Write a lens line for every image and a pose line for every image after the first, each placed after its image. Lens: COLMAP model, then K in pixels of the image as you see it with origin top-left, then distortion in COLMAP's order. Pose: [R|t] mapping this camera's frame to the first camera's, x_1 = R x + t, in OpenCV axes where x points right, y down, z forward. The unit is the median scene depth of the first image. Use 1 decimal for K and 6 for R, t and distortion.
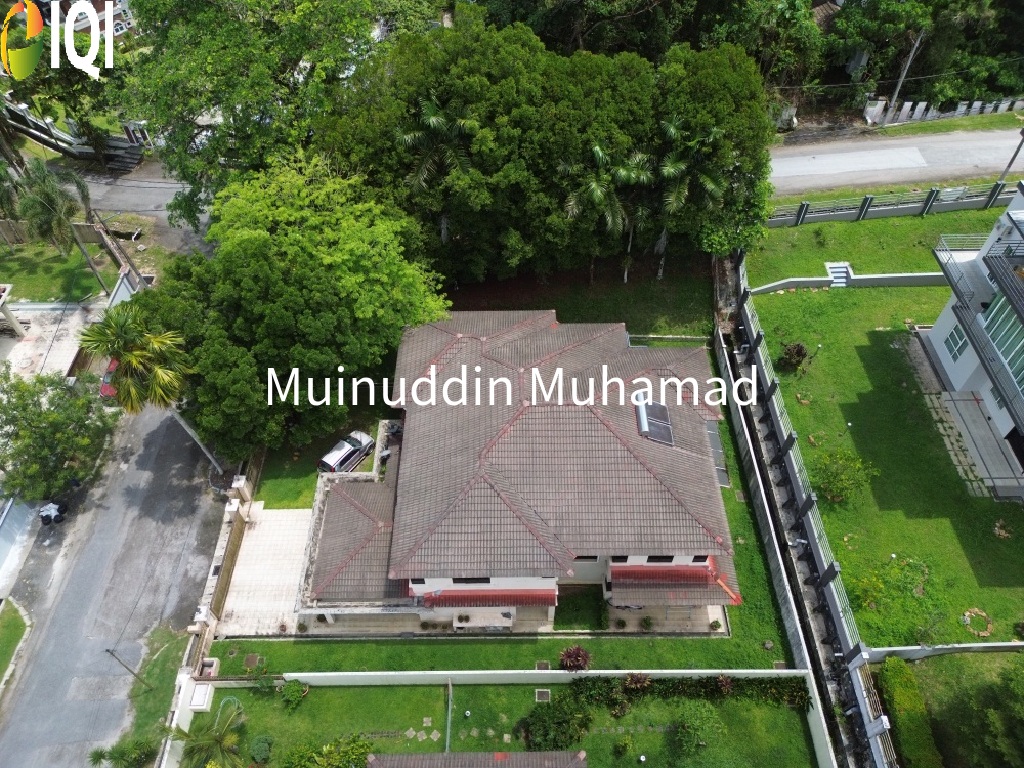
lens RADIAL K [[726.2, 0, 512.0], [0, 726.2, 384.0], [0, 0, 1]] dist [0.035162, -0.002686]
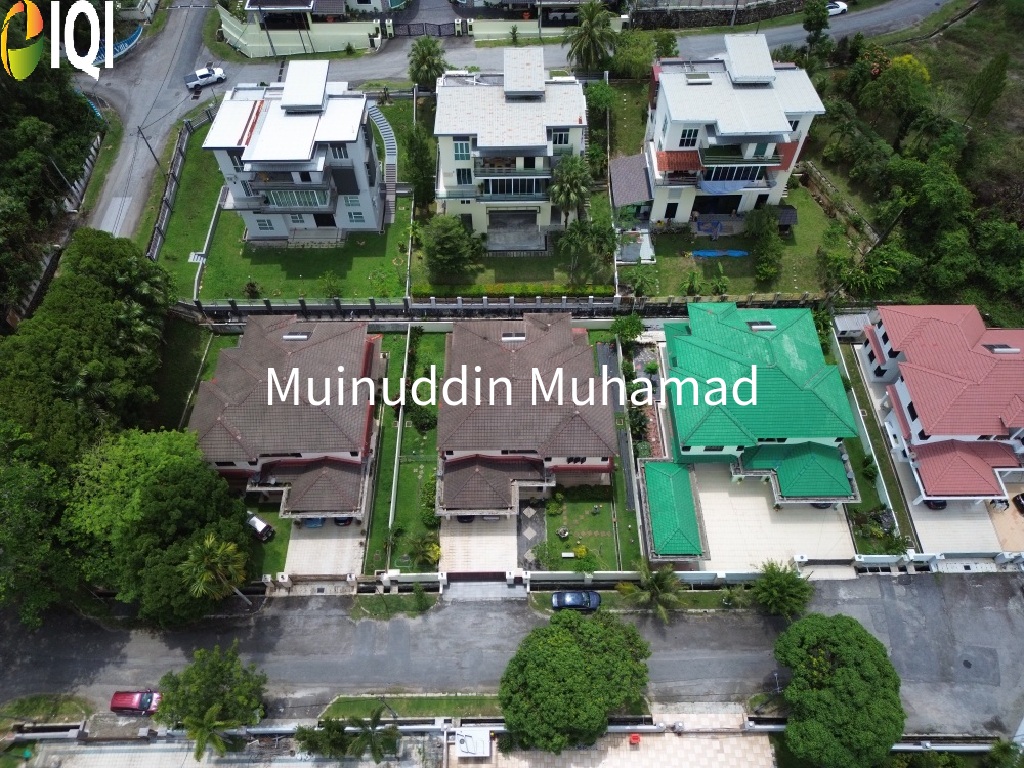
lens RADIAL K [[726.2, 0, 512.0], [0, 726.2, 384.0], [0, 0, 1]] dist [0.035162, -0.002686]
pose [[-0.006215, -0.823537, 0.567229, -0.960547], [0.771485, 0.356946, 0.526689, -0.459661], [-0.636218, 0.440882, 0.633127, -0.554068]]
